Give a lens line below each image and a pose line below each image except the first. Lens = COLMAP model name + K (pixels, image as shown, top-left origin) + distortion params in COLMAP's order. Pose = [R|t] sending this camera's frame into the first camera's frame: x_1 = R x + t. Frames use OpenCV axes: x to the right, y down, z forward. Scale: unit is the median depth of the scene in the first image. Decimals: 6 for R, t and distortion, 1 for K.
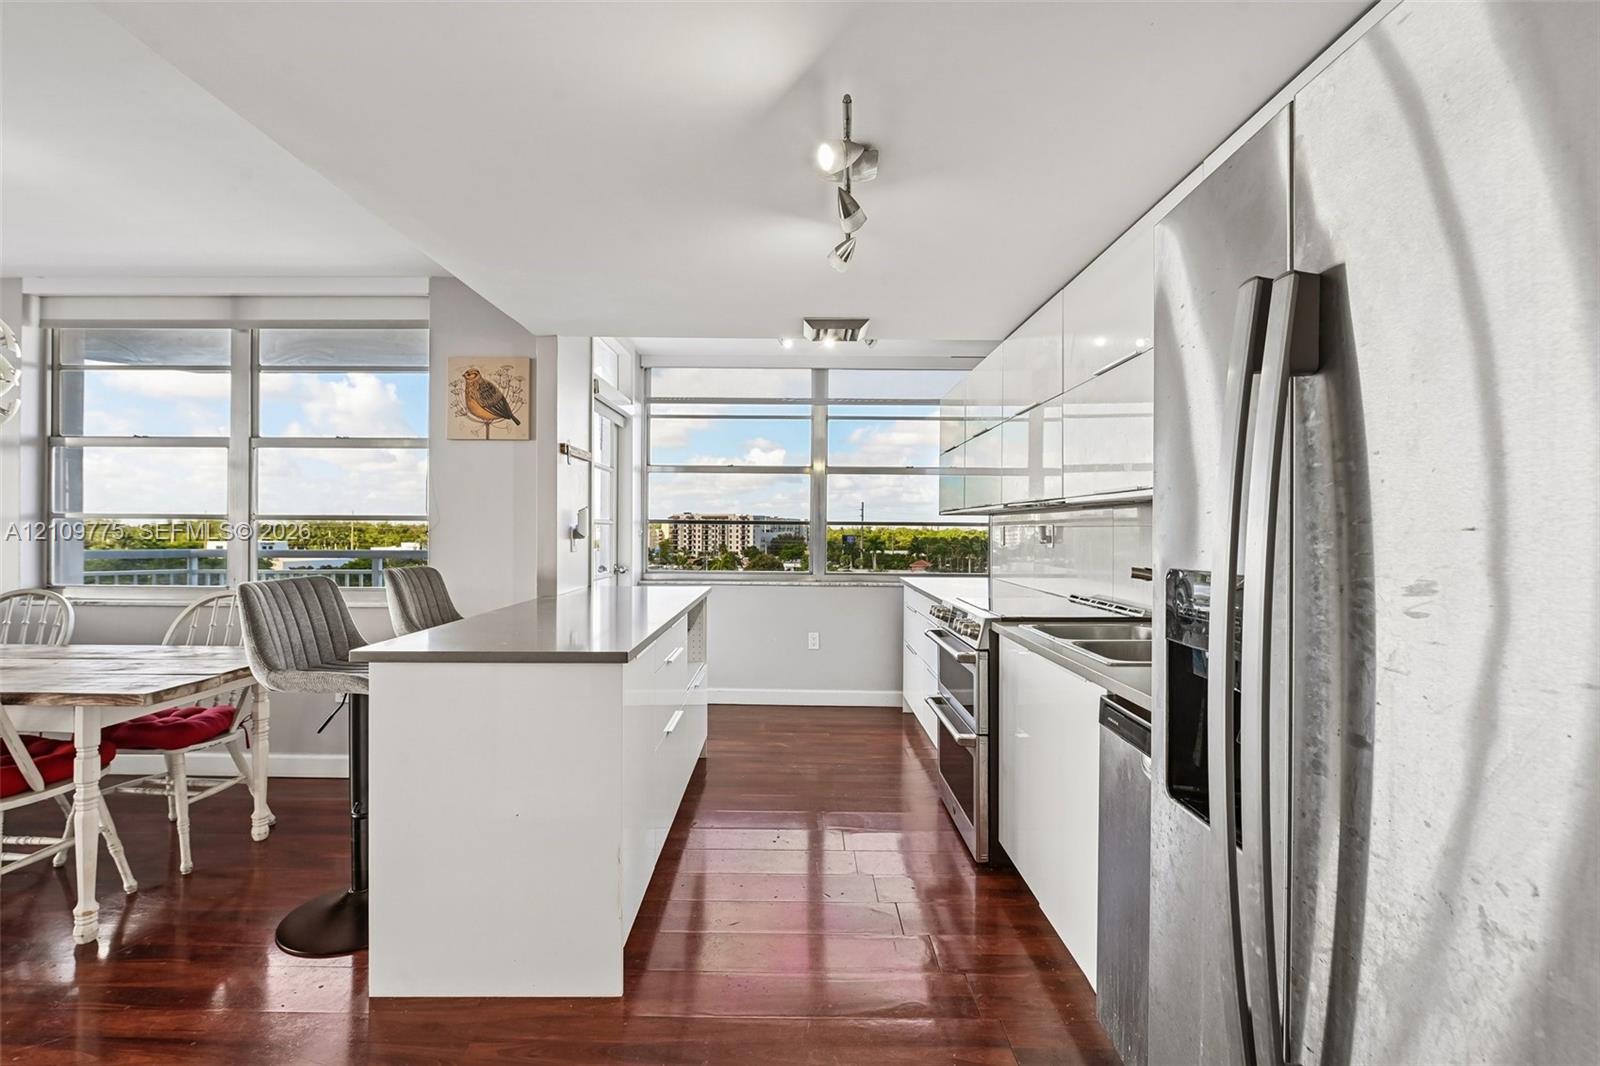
lens RADIAL K [[732.9, 0, 789.8], [0, 732.9, 530.9], [0, 0, 1]] dist [0.017040, -0.000457]
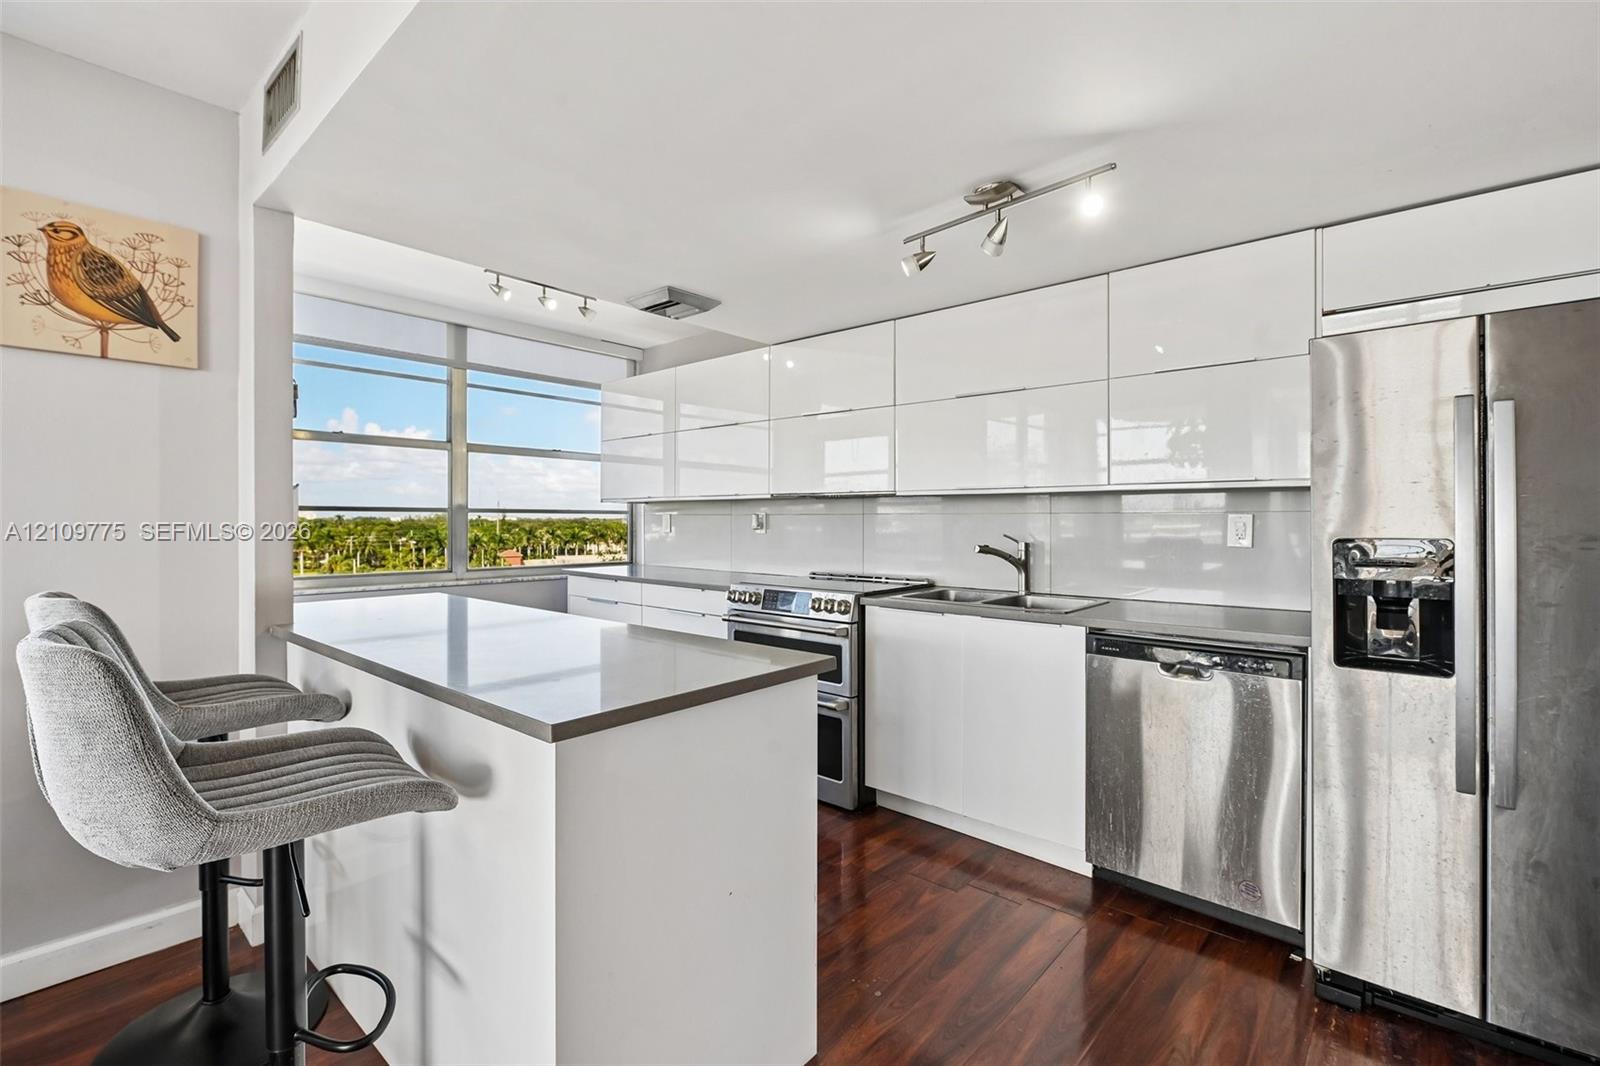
lens RADIAL K [[732.9, 0, 790.2], [0, 732.9, 526.8], [0, 0, 1]] dist [0.017040, -0.000457]
pose [[0.667812, -0.010599, 0.744254, -0.484859], [0.003586, 0.999933, 0.011022, 0.000463], [-0.744321, -0.004692, 0.667805, 0.233149]]
